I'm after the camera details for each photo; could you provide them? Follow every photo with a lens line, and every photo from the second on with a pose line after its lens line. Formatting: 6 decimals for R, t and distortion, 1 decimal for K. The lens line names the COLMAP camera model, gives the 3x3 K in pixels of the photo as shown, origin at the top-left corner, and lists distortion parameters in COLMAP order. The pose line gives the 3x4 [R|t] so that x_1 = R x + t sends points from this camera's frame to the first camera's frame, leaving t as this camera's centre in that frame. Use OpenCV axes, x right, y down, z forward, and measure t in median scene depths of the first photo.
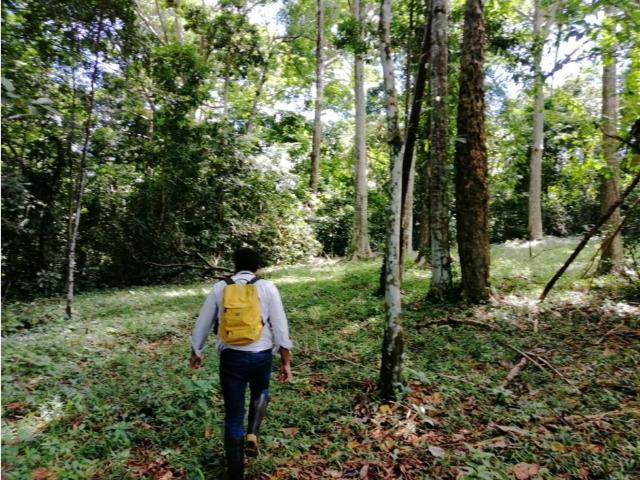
lens RADIAL K [[497.9, 0, 316.6], [0, 497.9, 238.9], [0, 0, 1]] dist [0.009541, 0.006259]
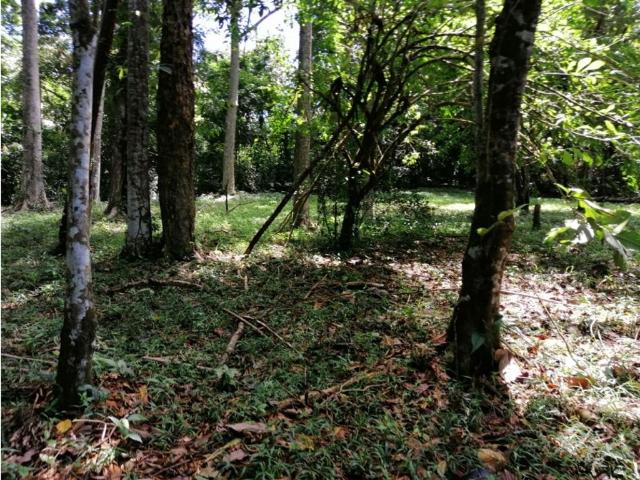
lens RADIAL K [[497.9, 0, 316.6], [0, 497.9, 238.9], [0, 0, 1]] dist [0.009541, 0.006259]
pose [[0.824440, -0.010225, 0.565857, 0.018020], [-0.042115, 0.995956, 0.079357, 0.010190], [-0.564380, -0.089257, 0.820675, 0.130875]]
